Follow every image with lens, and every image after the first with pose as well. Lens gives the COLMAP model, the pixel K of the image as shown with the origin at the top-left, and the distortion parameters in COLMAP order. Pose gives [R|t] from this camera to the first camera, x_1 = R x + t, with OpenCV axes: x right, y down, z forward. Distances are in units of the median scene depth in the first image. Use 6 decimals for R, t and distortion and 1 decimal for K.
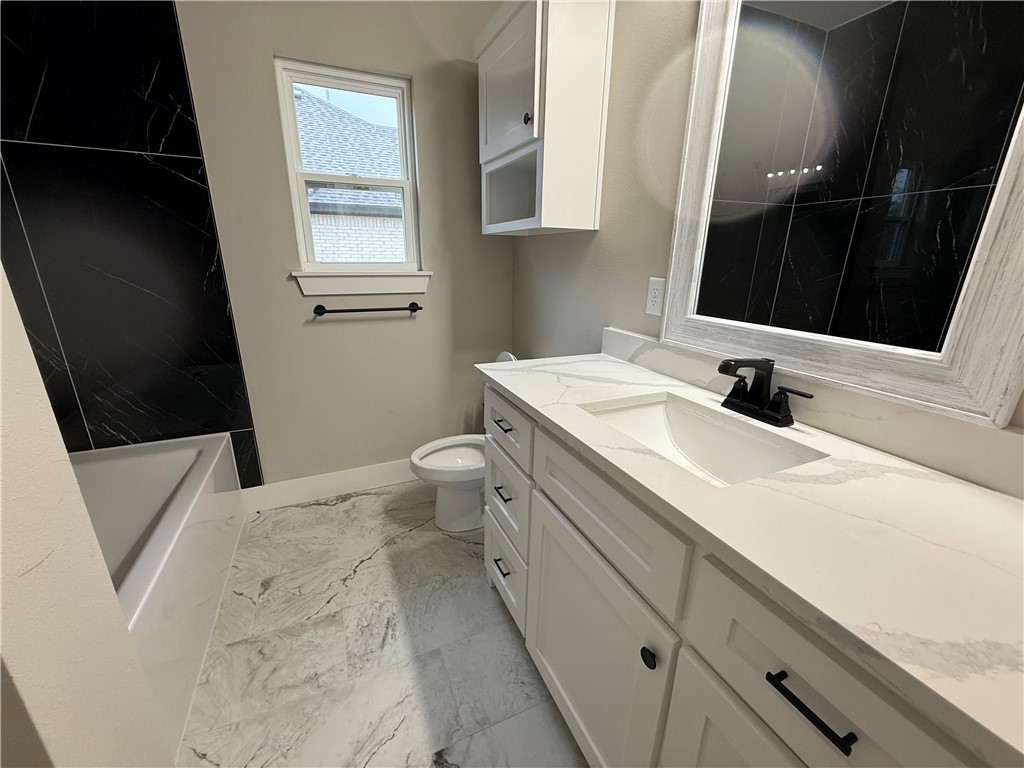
lens RADIAL K [[407.1, 0, 508.5], [0, 407.1, 385.5], [0, 0, 1]] dist [-0.001513, -0.000412]
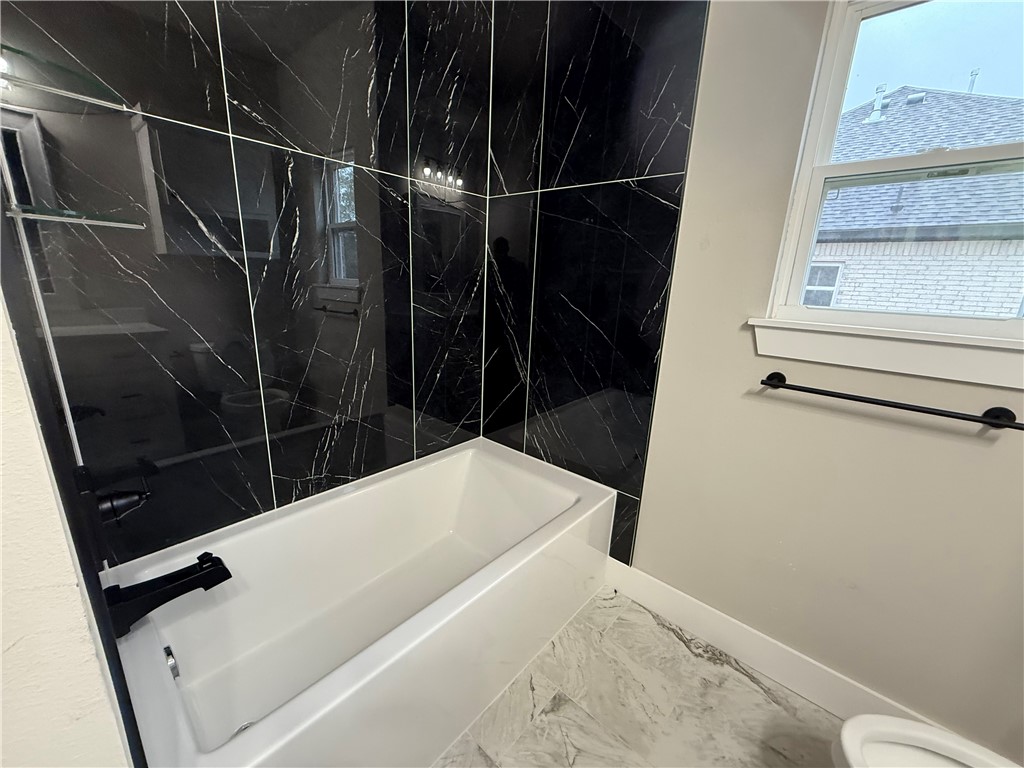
lens RADIAL K [[407.1, 0, 505.8], [0, 407.1, 384.1], [0, 0, 1]] dist [-0.001513, -0.000412]
pose [[0.409264, 0.234115, -0.881869, -0.076167], [-0.305005, 0.946023, 0.109598, -0.120251], [0.859927, 0.224120, 0.458579, 0.350095]]
